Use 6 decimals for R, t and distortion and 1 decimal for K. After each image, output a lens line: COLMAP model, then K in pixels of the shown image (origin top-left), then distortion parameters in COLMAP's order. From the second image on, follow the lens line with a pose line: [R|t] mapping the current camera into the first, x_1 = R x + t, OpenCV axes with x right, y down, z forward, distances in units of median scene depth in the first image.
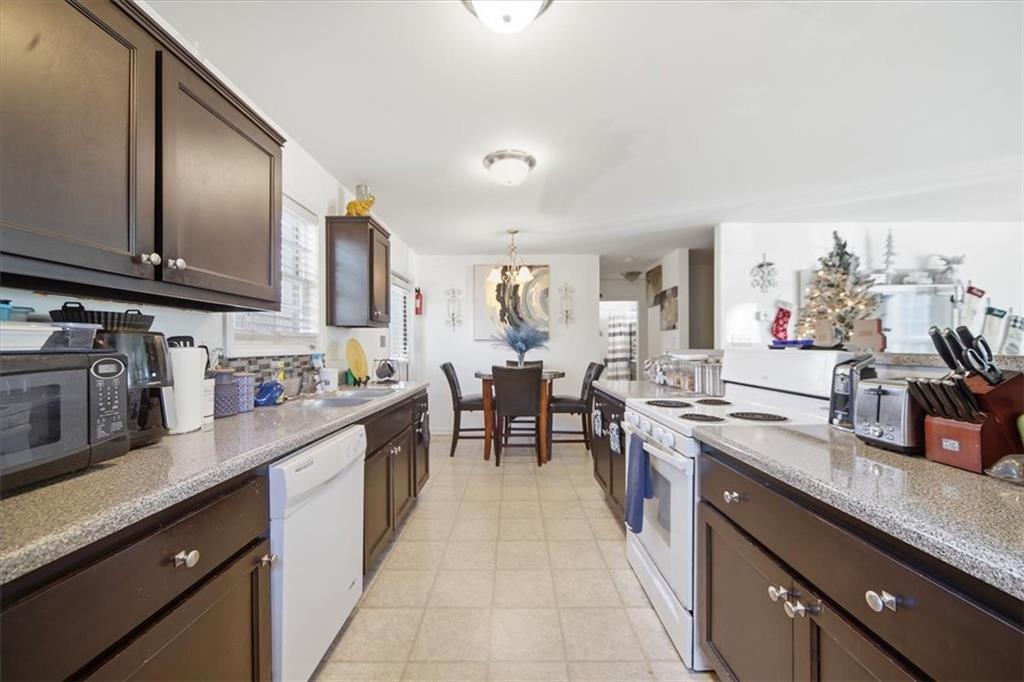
lens RADIAL K [[389.7, 0, 512.0], [0, 389.7, 341.0], [0, 0, 1]] dist [-0.000241, -0.000049]
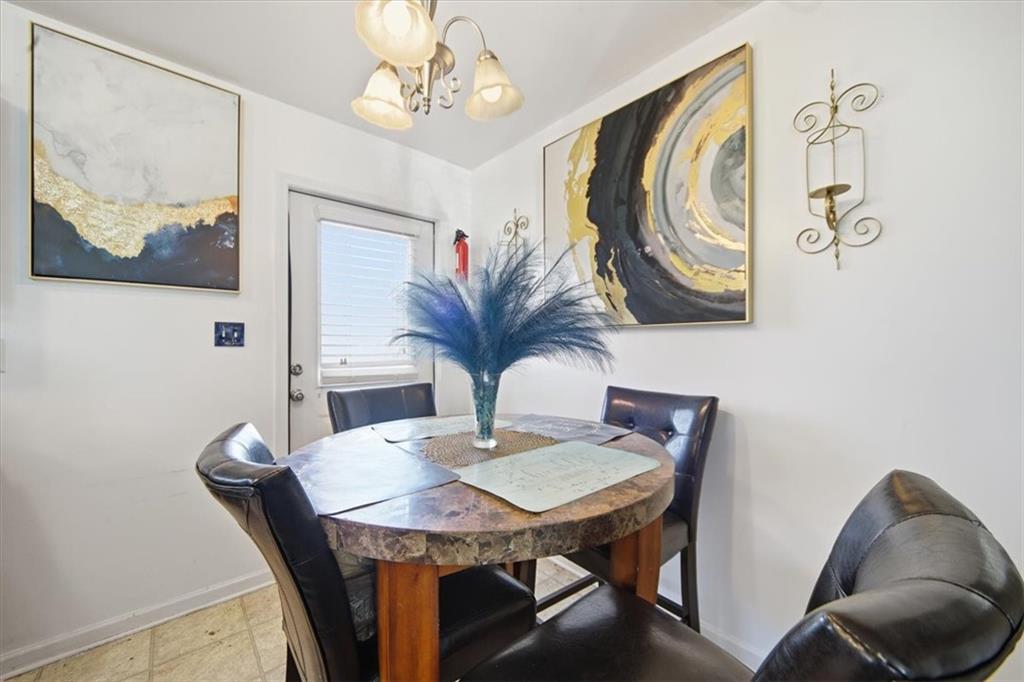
lens RADIAL K [[389.7, 0, 512.0], [0, 389.7, 341.0], [0, 0, 1]] dist [-0.000241, -0.000049]
pose [[0.660993, 0.000318, -0.750392, 0.187415], [0.005437, 0.999972, 0.005213, 0.007214], [0.750372, -0.007525, 0.660972, 0.703285]]
